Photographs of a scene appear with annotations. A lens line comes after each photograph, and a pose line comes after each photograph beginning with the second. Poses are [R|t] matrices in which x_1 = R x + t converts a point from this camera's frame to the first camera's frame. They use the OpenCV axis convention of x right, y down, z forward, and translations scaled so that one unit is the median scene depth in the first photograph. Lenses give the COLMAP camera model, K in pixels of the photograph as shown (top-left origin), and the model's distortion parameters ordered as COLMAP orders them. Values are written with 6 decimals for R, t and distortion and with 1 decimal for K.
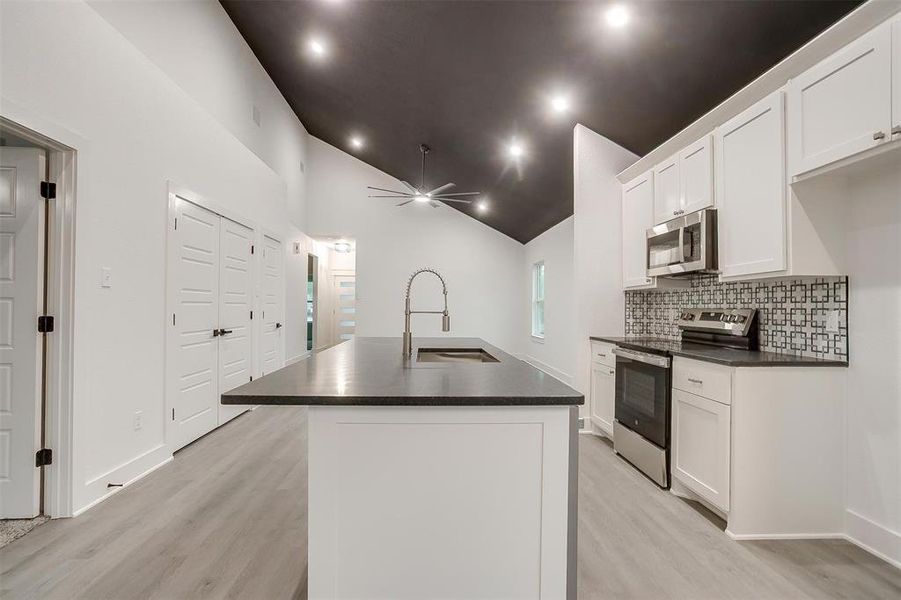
lens RADIAL K [[434.1, 0, 443.9], [0, 434.1, 301.8], [0, 0, 1]] dist [-0.060387, 0.034682]
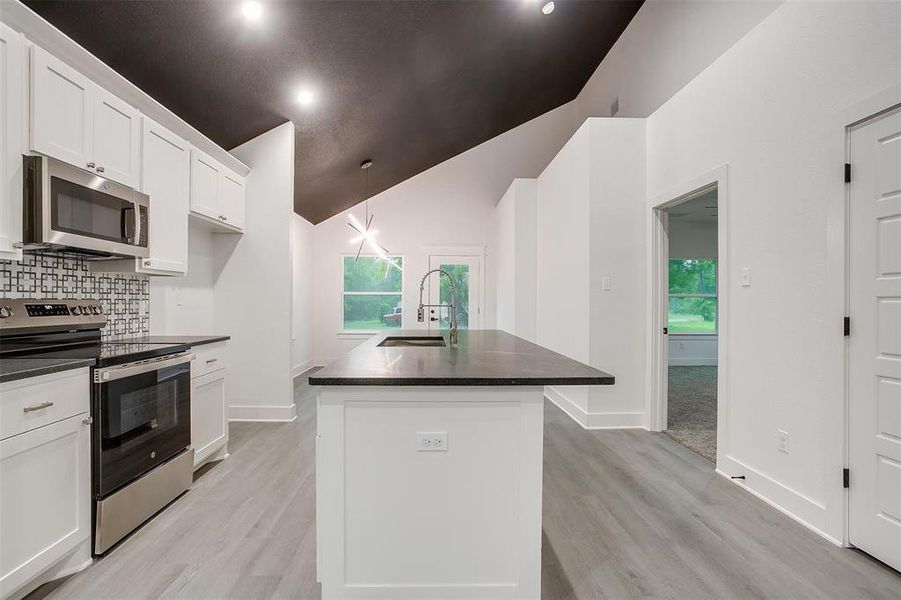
lens RADIAL K [[437.8, 0, 439.2], [0, 437.8, 302.4], [0, 0, 1]] dist [-0.059265, 0.033322]
pose [[-0.999622, -0.011311, 0.025054, -0.065067], [-0.011583, 0.999875, -0.010727, 0.024763], [-0.024930, -0.011013, -0.999629, 1.949161]]
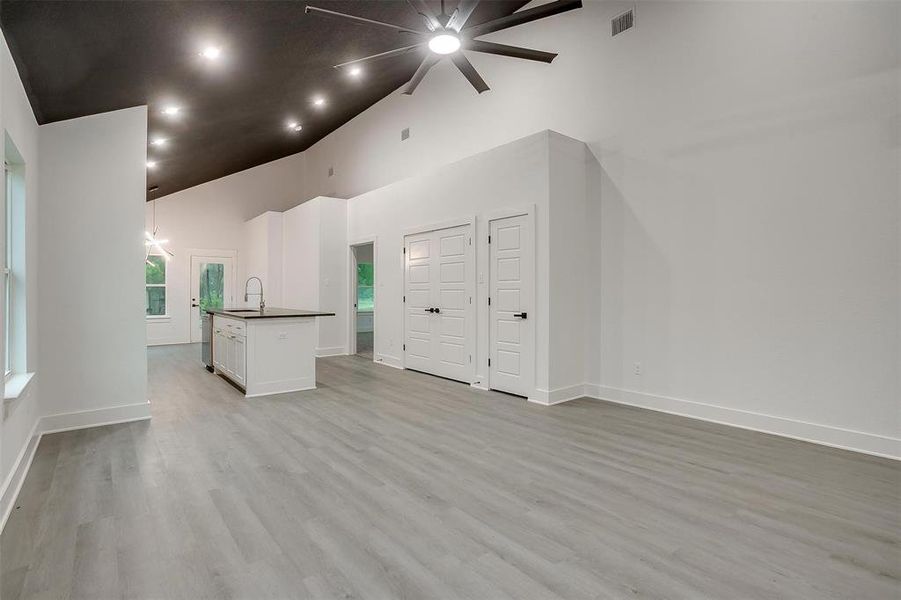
lens RADIAL K [[441.0, 0, 435.2], [0, 441.0, 287.6], [0, 0, 1]] dist [-0.024850, 0.000143]
pose [[-0.820125, -0.010517, -0.572088, 0.496107], [0.002728, 0.999748, -0.022289, 0.041347], [0.572178, -0.019841, -0.819889, 3.282678]]
